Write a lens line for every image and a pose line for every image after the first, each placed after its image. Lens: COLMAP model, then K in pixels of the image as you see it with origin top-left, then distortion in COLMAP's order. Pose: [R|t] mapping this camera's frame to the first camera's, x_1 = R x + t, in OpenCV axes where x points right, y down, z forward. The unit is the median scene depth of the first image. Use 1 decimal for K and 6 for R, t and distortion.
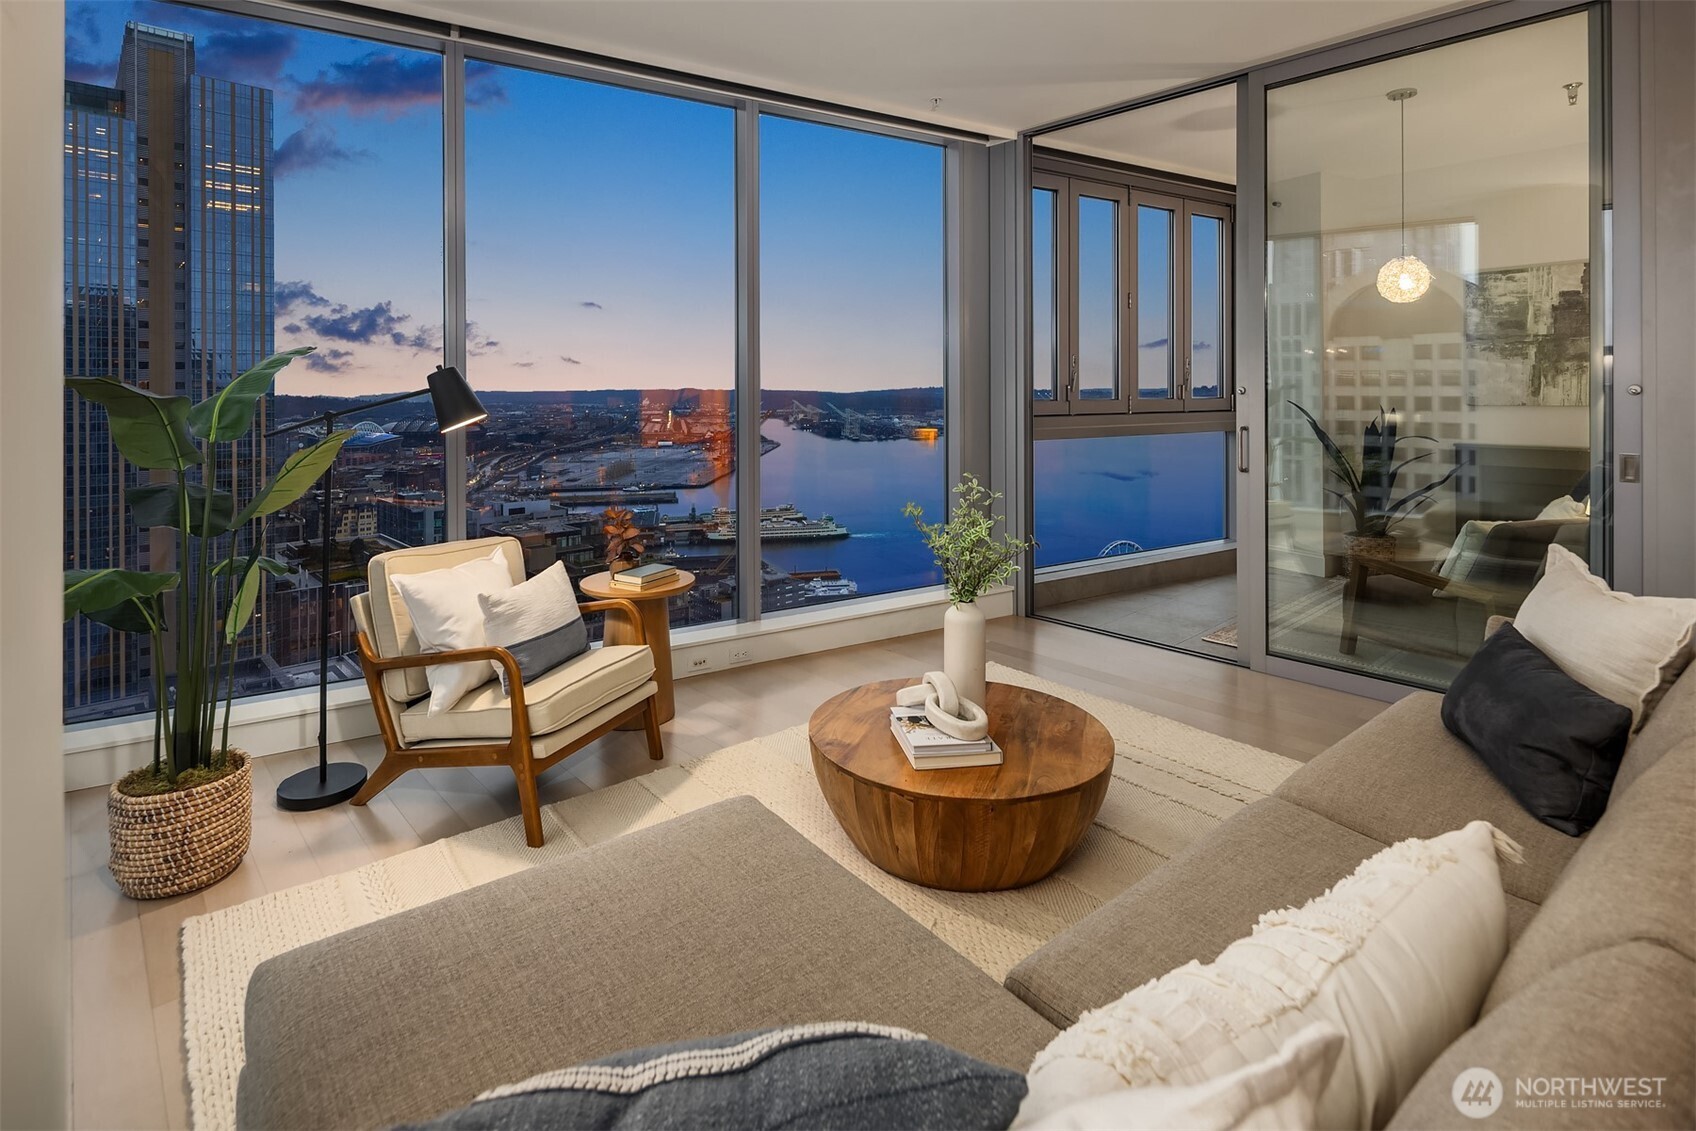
lens RADIAL K [[817.5, 0, 839.1], [0, 817.5, 388.1], [0, 0, 1]] dist [0.000145, -0.000879]
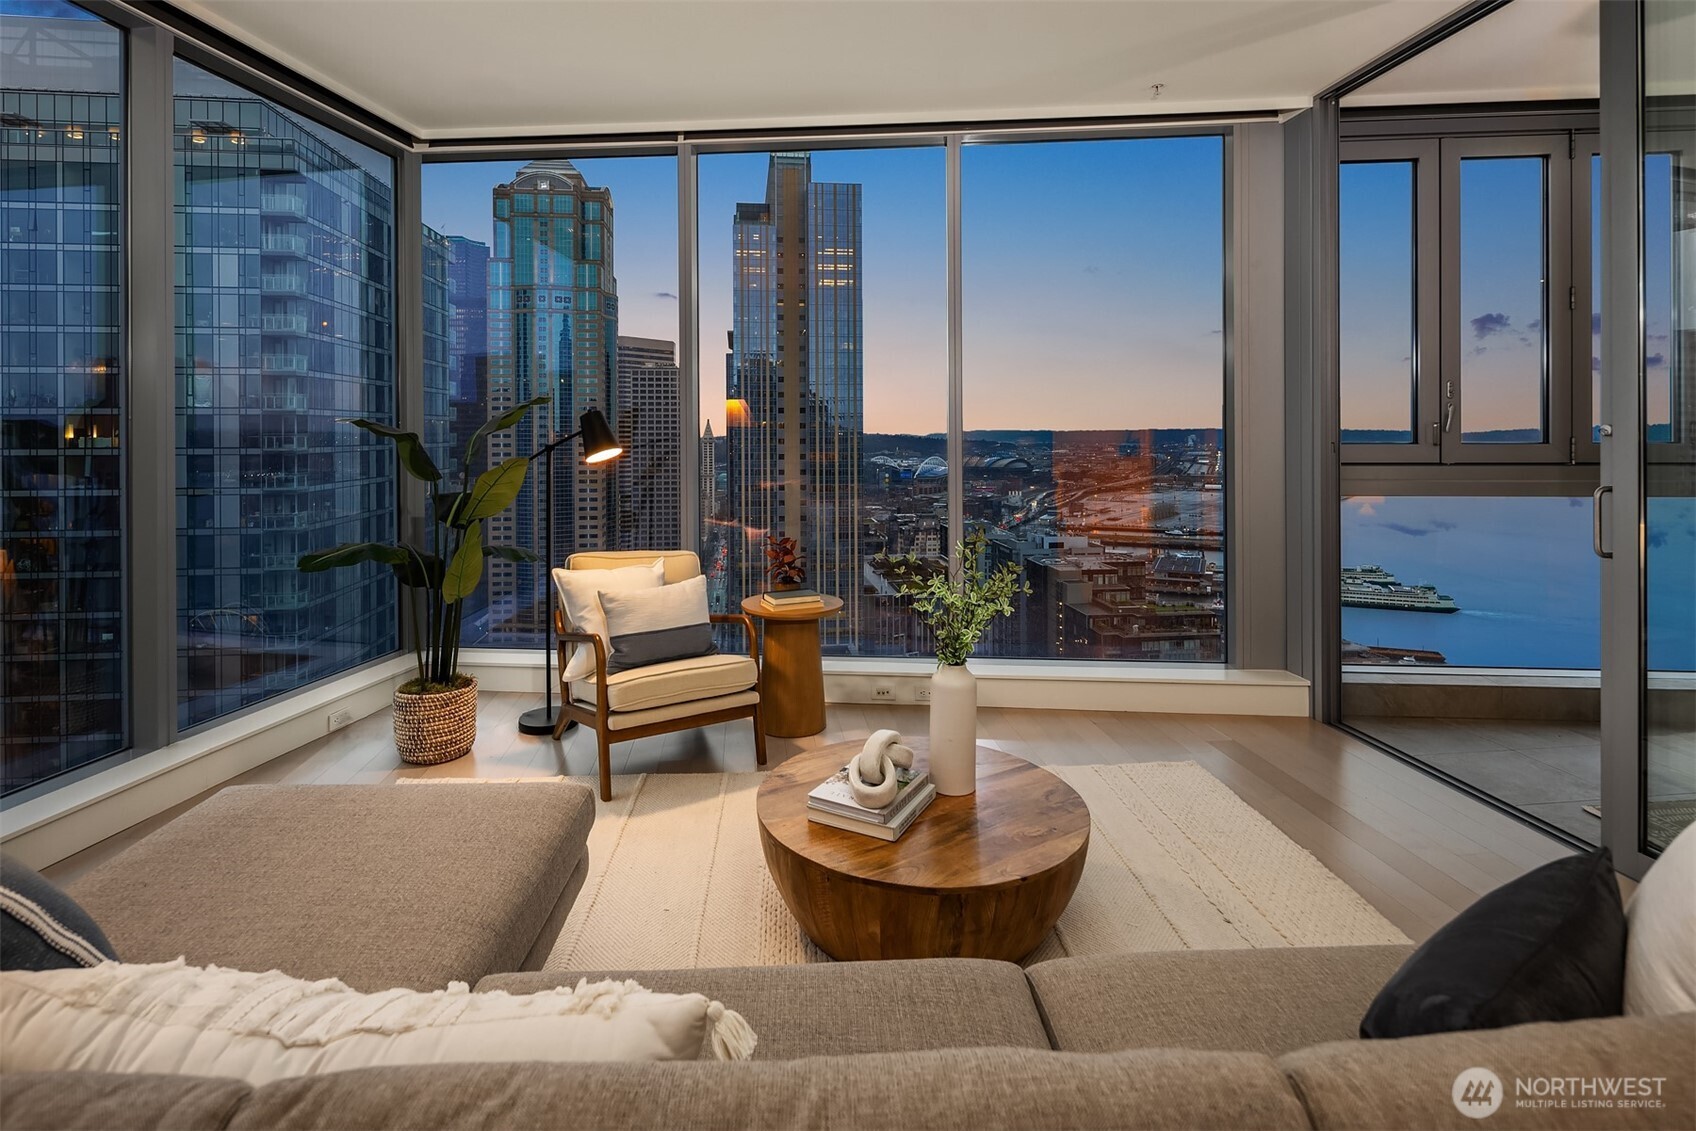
lens RADIAL K [[813.5, 0, 843.1], [0, 813.5, 431.7], [0, 0, 1]] dist [0.003799, 0.000058]
pose [[0.806253, 0.002505, -0.591565, 0.315116], [0.000490, 0.999988, 0.004903, 0.000493], [0.591571, -0.004243, 0.806242, 0.111019]]
